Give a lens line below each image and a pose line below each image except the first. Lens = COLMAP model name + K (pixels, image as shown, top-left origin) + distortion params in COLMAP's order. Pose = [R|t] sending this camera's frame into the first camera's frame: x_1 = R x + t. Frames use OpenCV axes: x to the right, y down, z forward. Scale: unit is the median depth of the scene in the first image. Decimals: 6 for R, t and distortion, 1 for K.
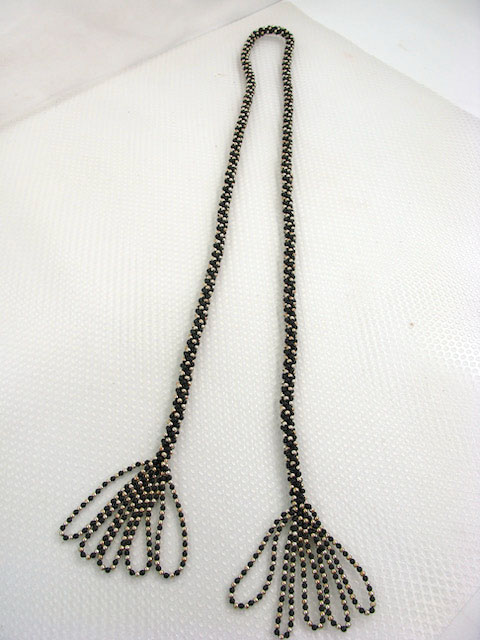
lens RADIAL K [[627.5, 0, 238.5], [0, 627.5, 324.3], [0, 0, 1]] dist [-0.143175, 0.000000]
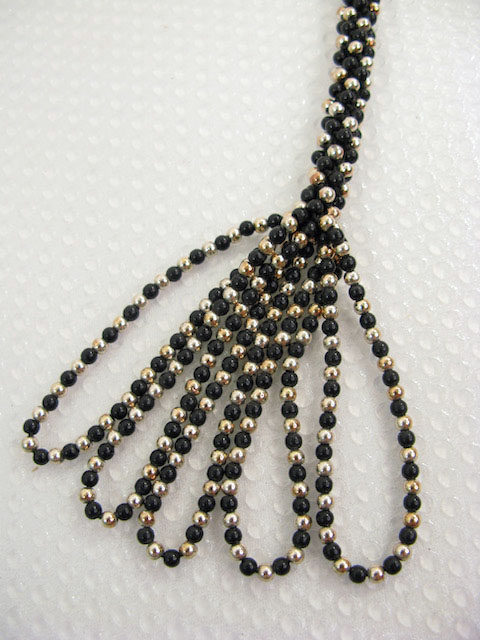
lens RADIAL K [[627.5, 0, 253.7], [0, 627.5, 327.9], [0, 0, 1]] dist [-0.143175, 0.000000]
pose [[0.993020, -0.014703, -0.117022, -0.129033], [0.049112, 0.953633, 0.296939, 0.190106], [0.107230, -0.300613, 0.947699, 0.716096]]
